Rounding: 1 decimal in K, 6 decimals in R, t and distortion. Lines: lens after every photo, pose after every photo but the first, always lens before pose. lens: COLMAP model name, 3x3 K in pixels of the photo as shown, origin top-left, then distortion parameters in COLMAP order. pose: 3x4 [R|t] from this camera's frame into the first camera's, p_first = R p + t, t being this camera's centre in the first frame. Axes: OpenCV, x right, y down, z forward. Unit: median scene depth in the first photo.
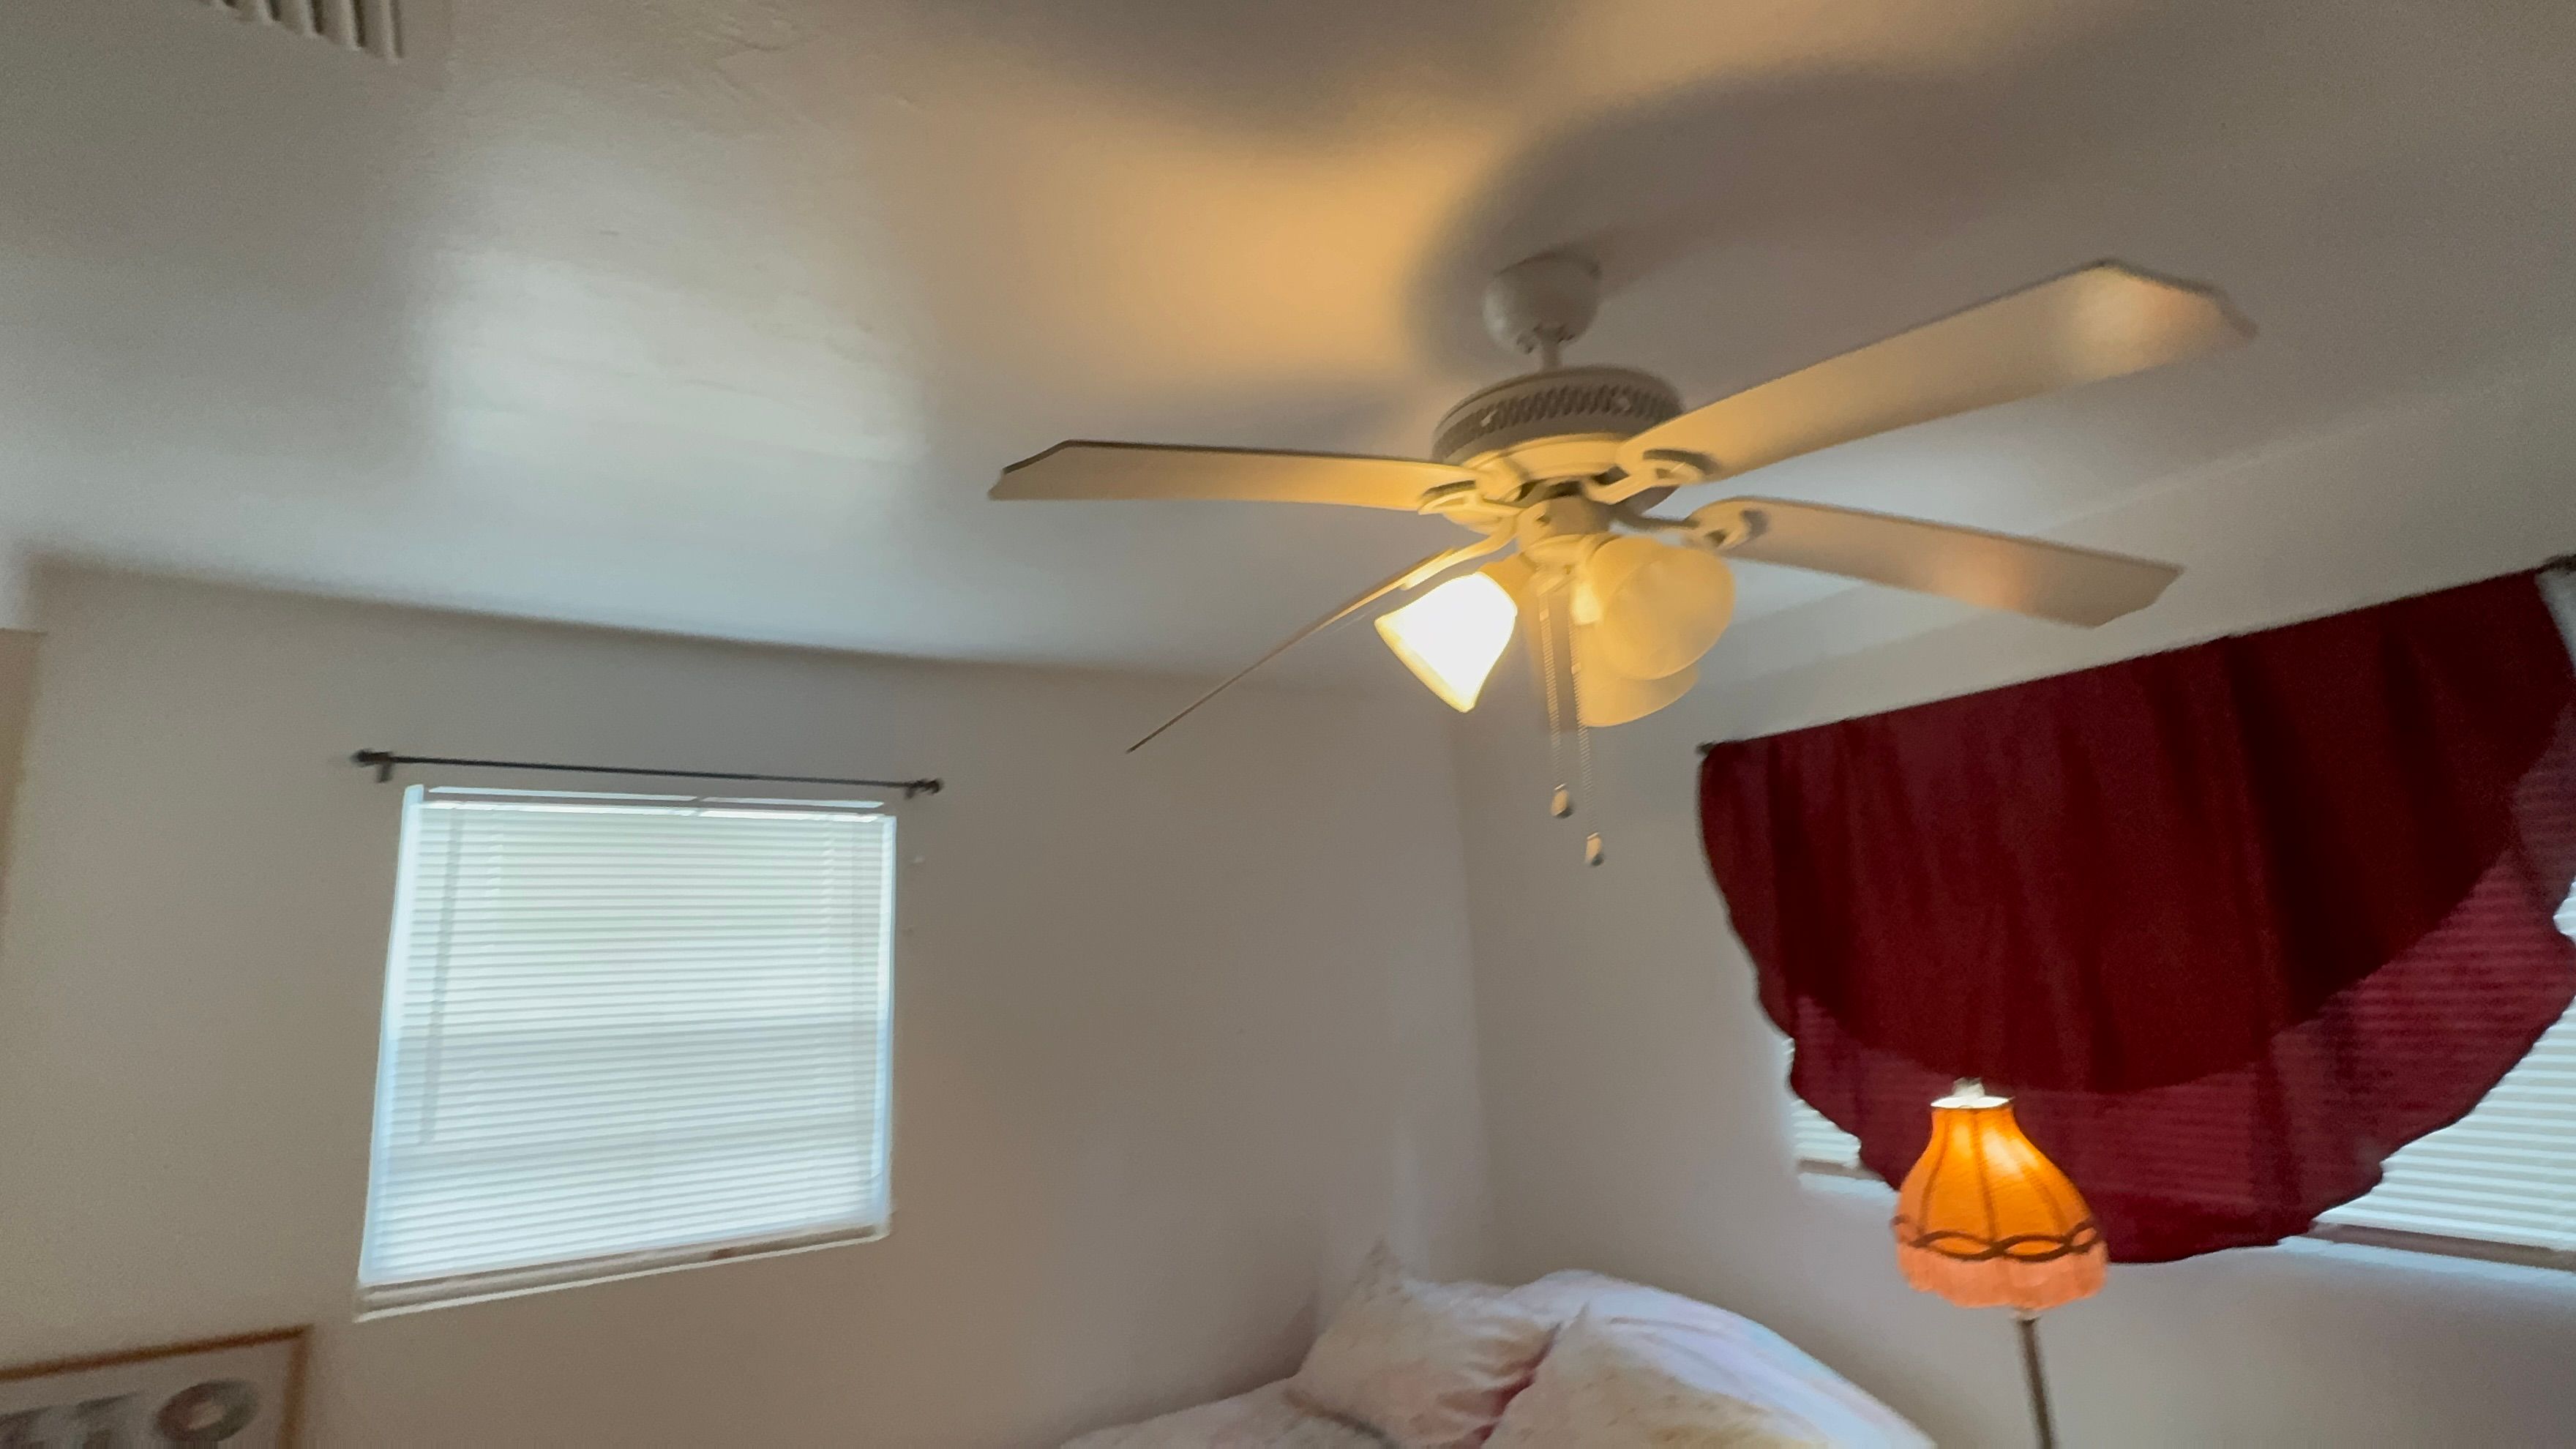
lens RADIAL K [[1182.1, 0, 1279.0], [0, 1182.1, 733.9], [0, 0, 1]] dist [-0.004394, 0.002514]
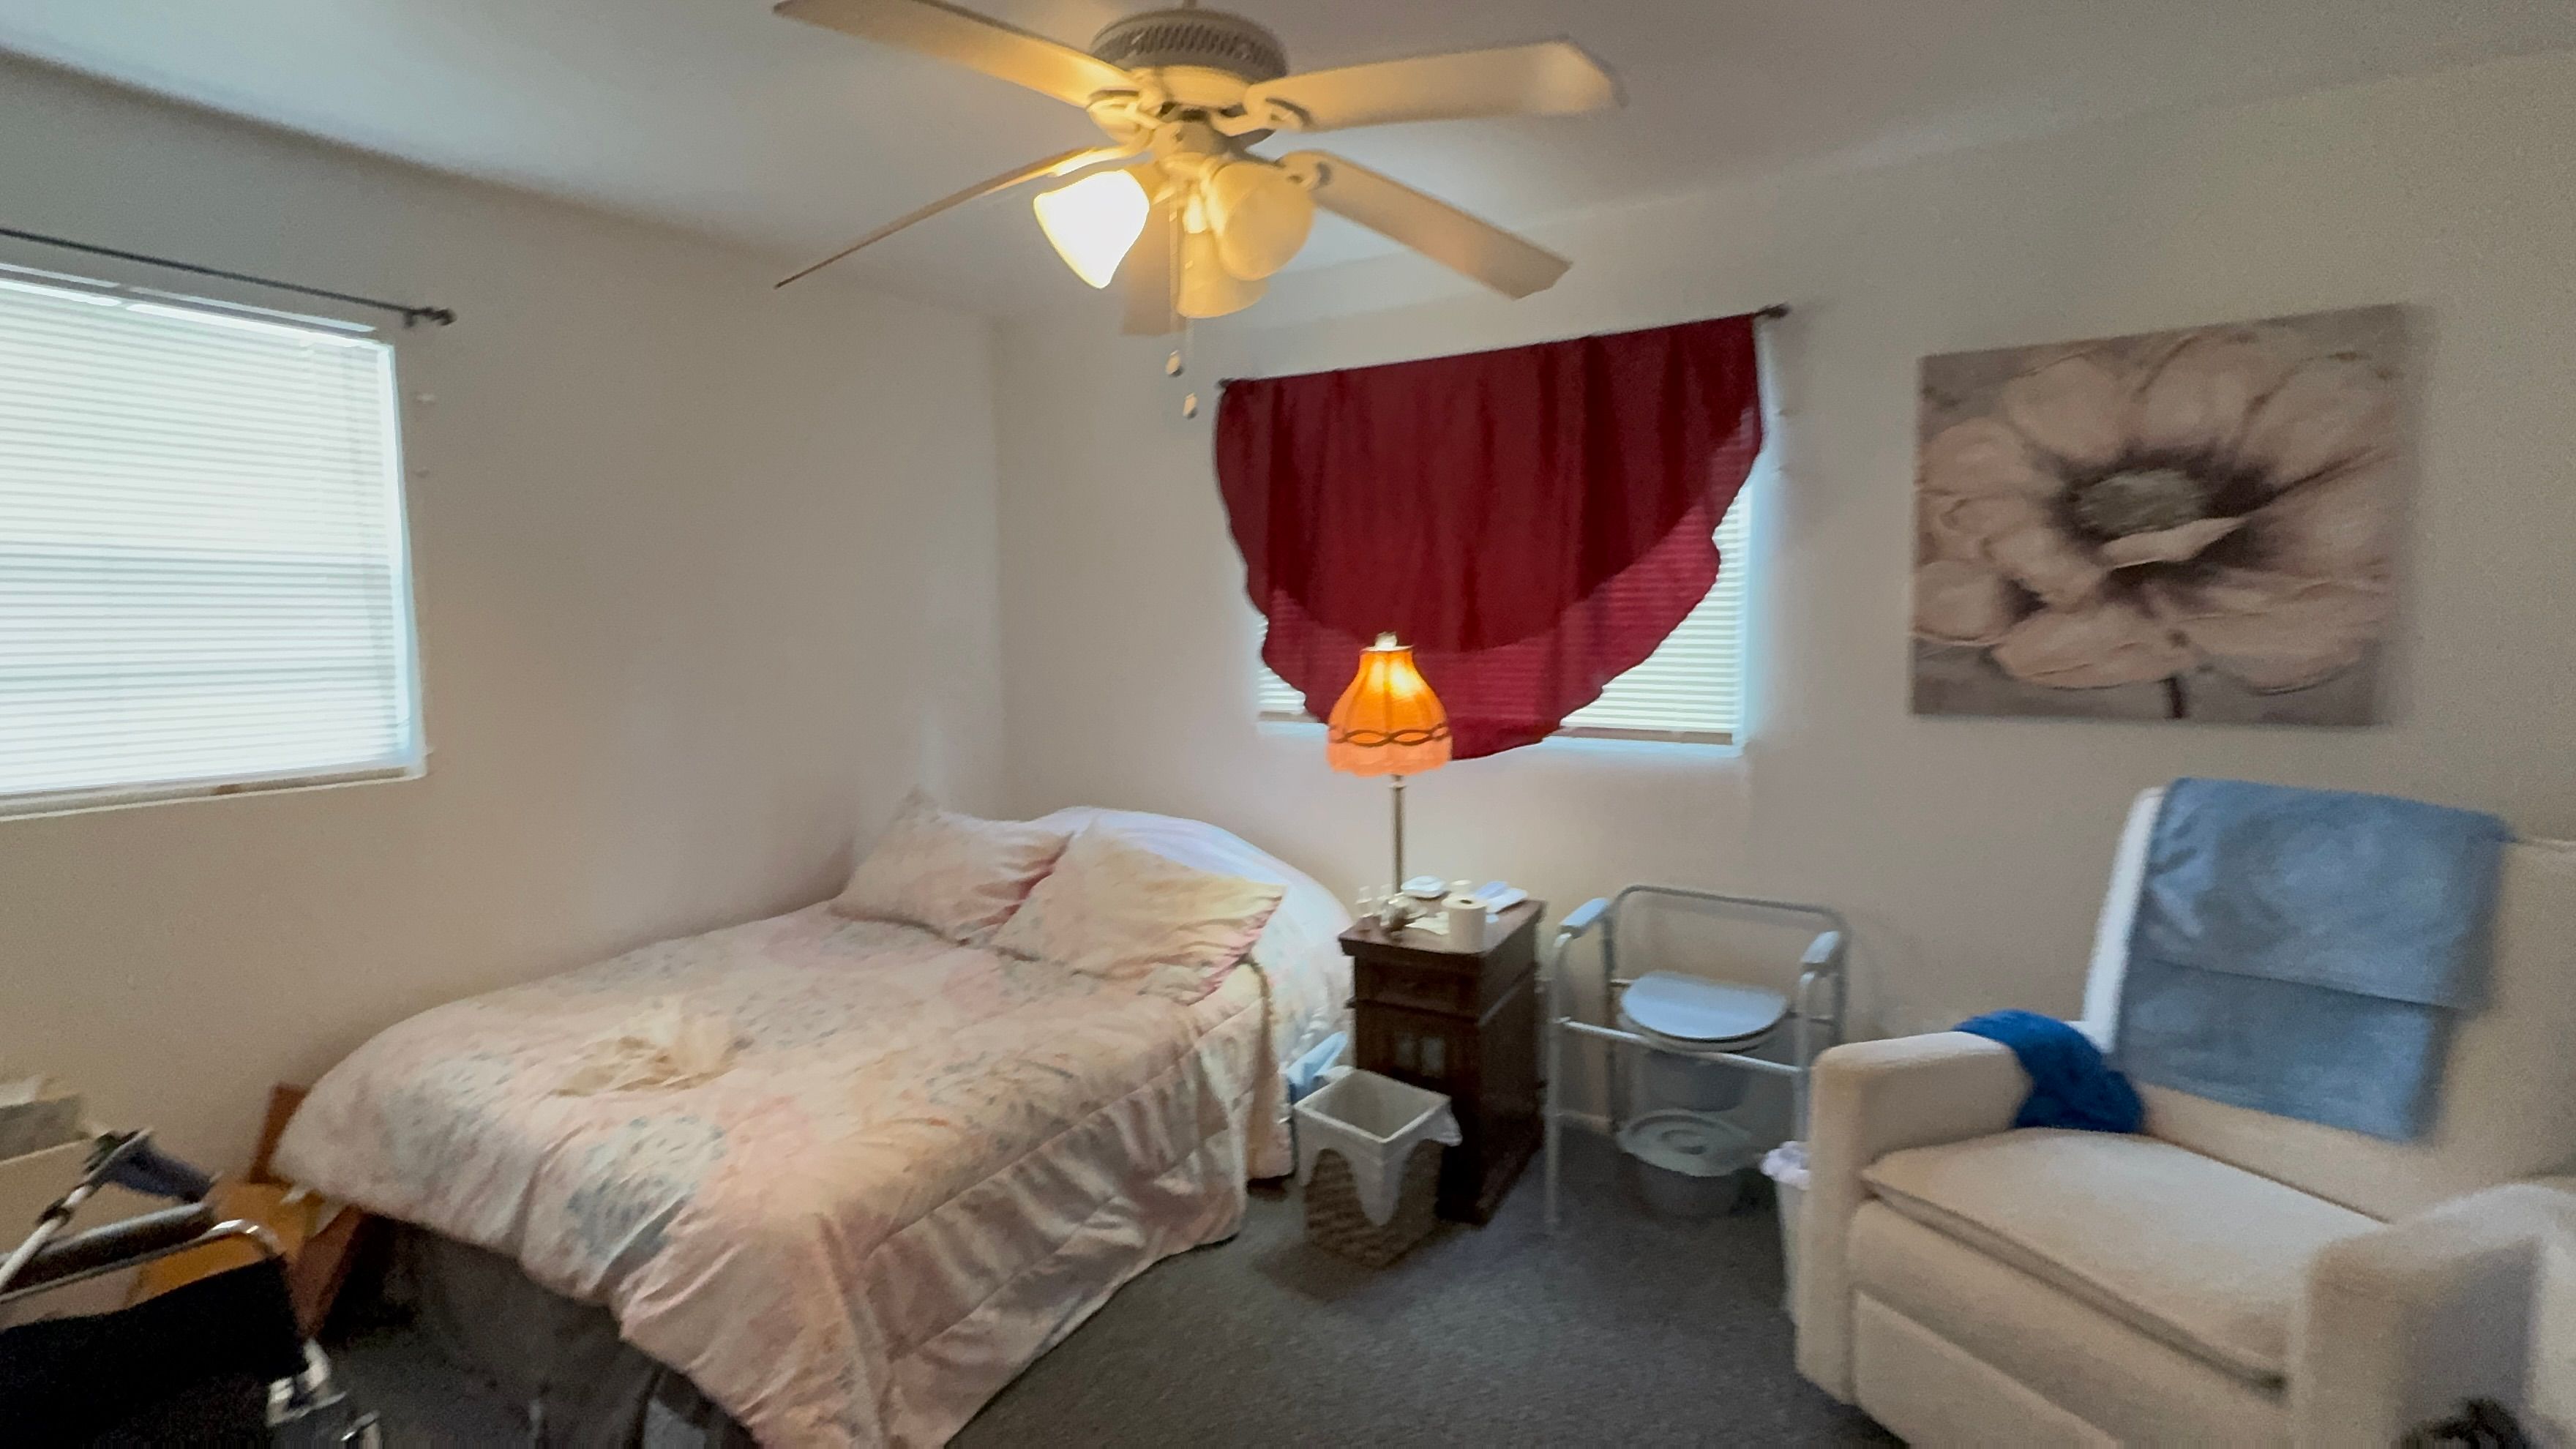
lens RADIAL K [[1182.1, 0, 1273.9], [0, 1182.1, 726.2], [0, 0, 1]] dist [-0.004394, 0.002514]
pose [[0.904064, 0.005478, 0.427361, -0.143702], [-0.121827, 0.961738, 0.245392, 0.067187], [-0.409666, -0.273914, 0.870141, -0.208571]]
